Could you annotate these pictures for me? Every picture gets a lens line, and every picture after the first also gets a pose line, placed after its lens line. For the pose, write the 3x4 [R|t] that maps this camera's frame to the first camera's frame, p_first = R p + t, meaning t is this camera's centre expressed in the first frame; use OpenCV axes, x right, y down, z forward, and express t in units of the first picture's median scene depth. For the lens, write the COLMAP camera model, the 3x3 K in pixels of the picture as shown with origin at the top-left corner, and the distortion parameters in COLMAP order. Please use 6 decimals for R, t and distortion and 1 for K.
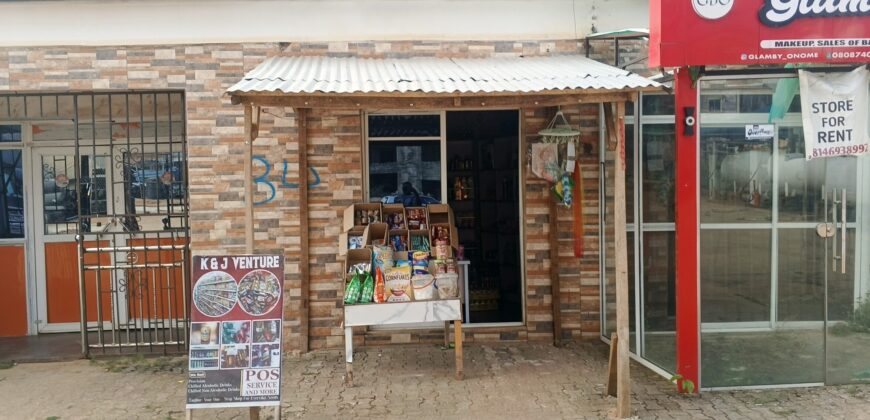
lens RADIAL K [[788.8, 0, 435.7], [0, 788.8, 211.4], [0, 0, 1]] dist [0.082404, 0.000000]
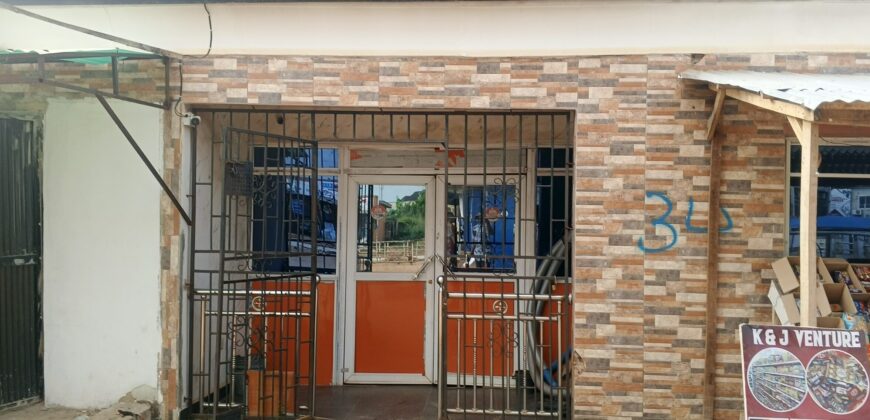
lens RADIAL K [[788.8, 0, 400.0], [0, 788.8, 222.0], [0, 0, 1]] dist [0.082404, 0.000000]
pose [[0.992937, 0.041149, -0.111279, -0.396575], [-0.044888, 0.998501, -0.031308, -0.001495], [0.109823, 0.036082, 0.993296, 0.158613]]
